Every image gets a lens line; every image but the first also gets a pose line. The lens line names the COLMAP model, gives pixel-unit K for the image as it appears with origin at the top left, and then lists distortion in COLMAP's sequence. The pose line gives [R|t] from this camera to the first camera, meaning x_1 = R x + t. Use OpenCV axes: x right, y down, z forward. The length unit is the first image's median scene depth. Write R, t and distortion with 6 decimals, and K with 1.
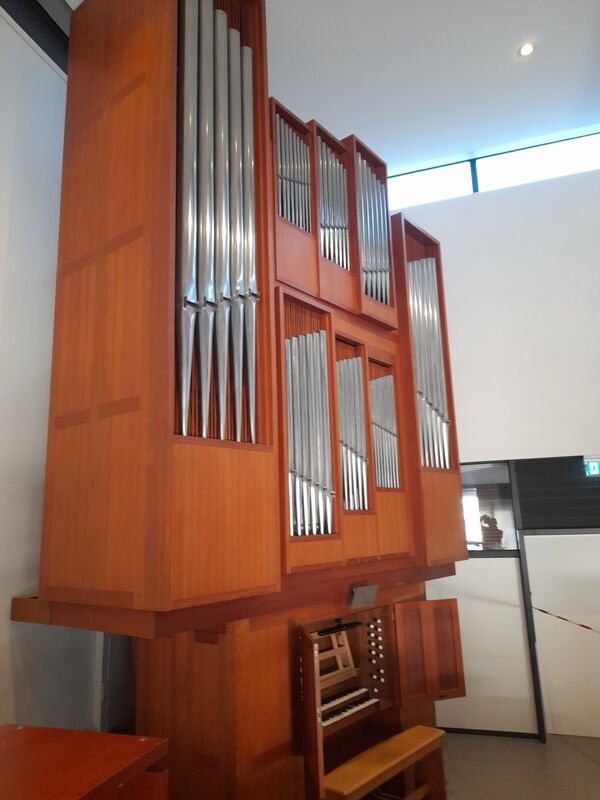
lens RADIAL K [[580.0, 0, 296.8], [0, 580.0, 397.6], [0, 0, 1]] dist [0.057213, -0.065033]
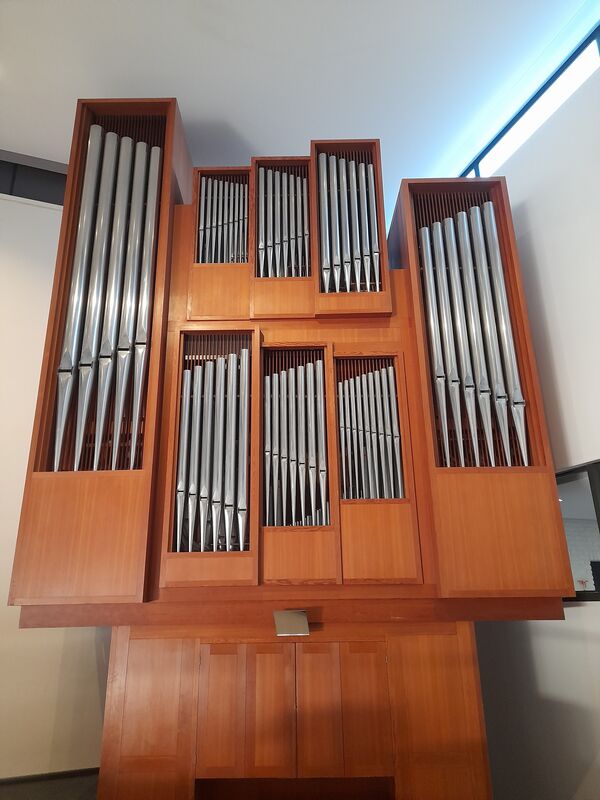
lens RADIAL K [[580.0, 0, 296.8], [0, 580.0, 397.6], [0, 0, 1]] dist [0.057213, -0.065033]
pose [[0.624963, -0.241316, -0.742420, 0.797183], [0.158858, 0.970437, -0.181704, 0.157925], [0.764320, -0.004381, 0.644822, 0.400394]]
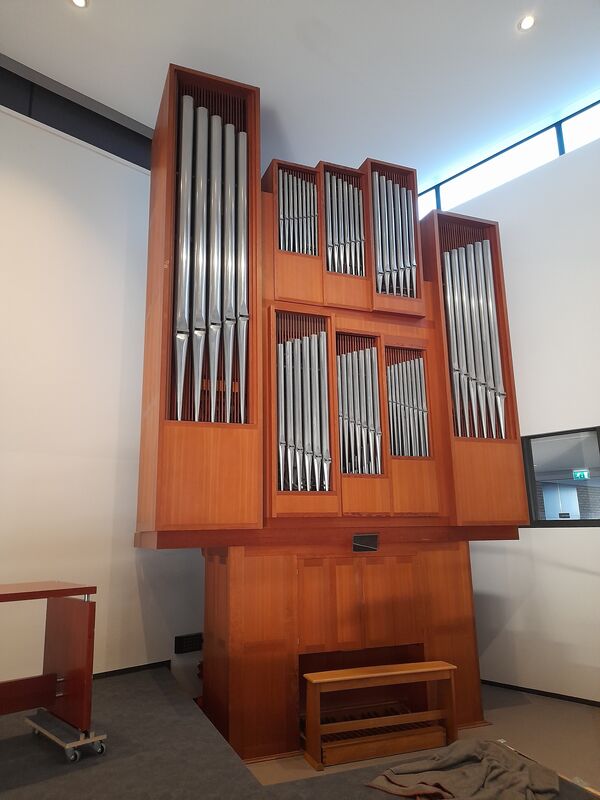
lens RADIAL K [[583.2, 0, 300.0], [0, 583.2, 400.0], [0, 0, 1]] dist [0.041602, 0.001029]
pose [[0.868826, -0.096023, -0.485717, 0.573238], [0.095551, 0.995090, -0.025806, 0.056890], [0.485810, -0.023989, 0.873735, -0.118865]]
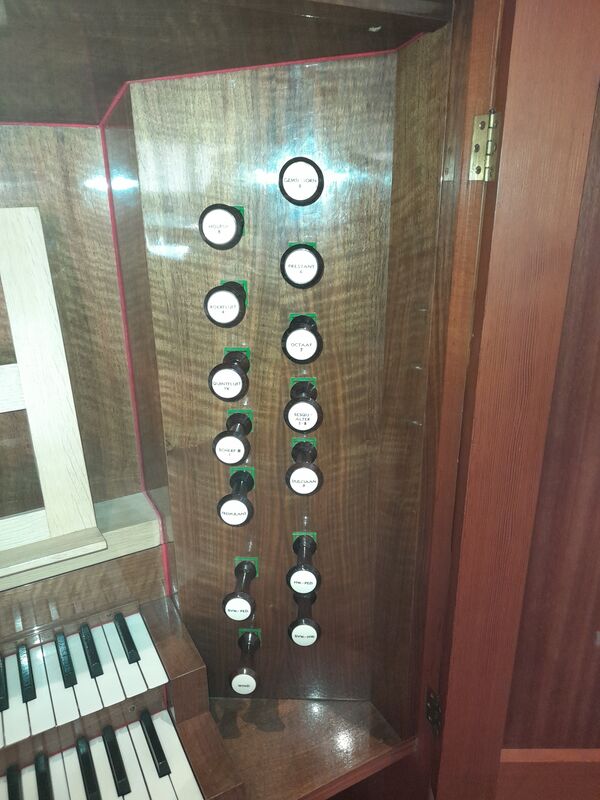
lens RADIAL K [[580.0, 0, 296.8], [0, 580.0, 397.6], [0, 0, 1]] dist [0.057213, -0.065033]
pose [[0.924703, 0.154783, -0.347801, 0.181257], [0.058806, 0.844568, 0.532209, 0.368649], [0.376119, -0.512588, 0.771873, 0.924776]]
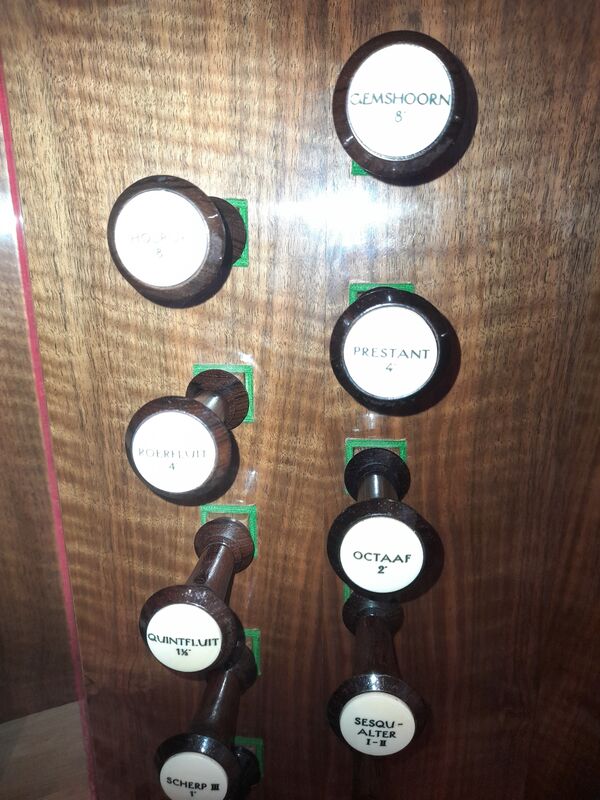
lens RADIAL K [[580.0, 0, 296.8], [0, 580.0, 397.6], [0, 0, 1]] dist [0.057213, -0.065033]
pose [[0.893993, 0.157599, -0.419452, 0.153430], [0.069992, 0.875498, 0.478126, 0.388373], [0.442581, -0.456799, 0.771658, 0.983782]]
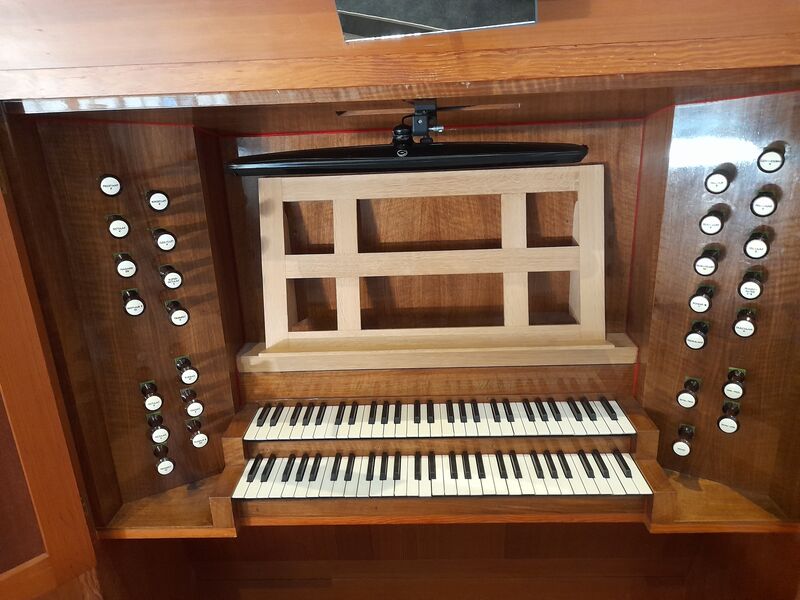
lens RADIAL K [[580.0, 0, 396.1], [0, 580.0, 303.5], [0, 0, 1]] dist [0.057213, -0.065033]
pose [[0.603901, 0.270158, -0.749879, 0.221352], [0.191125, 0.864278, 0.465290, 0.320521], [0.773806, -0.424310, 0.470304, 0.822731]]
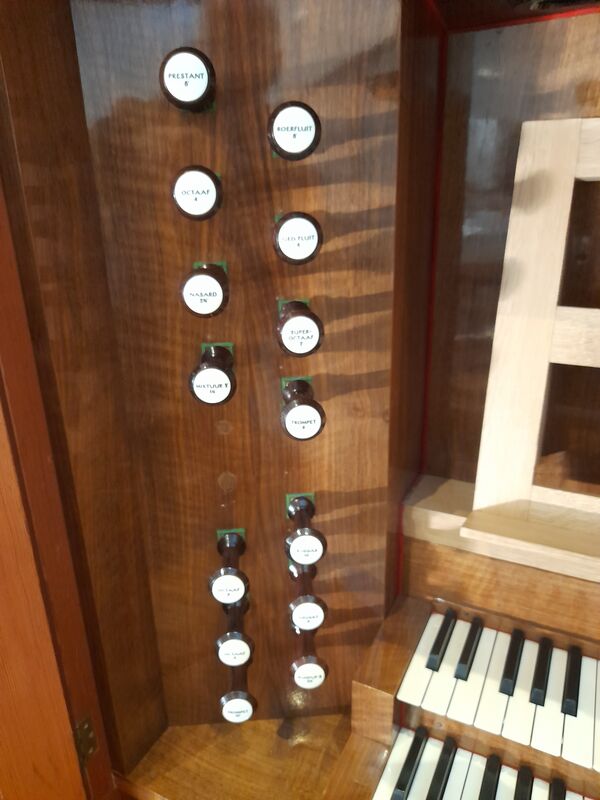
lens RADIAL K [[600.3, 0, 300.0], [0, 600.3, 400.0], [0, 0, 1]] dist [0.006688, 0.001626]
pose [[0.213045, 0.370233, -0.904179, 0.098710], [0.232310, 0.879690, 0.414943, 0.366796], [0.949023, -0.298451, 0.101404, 0.850854]]
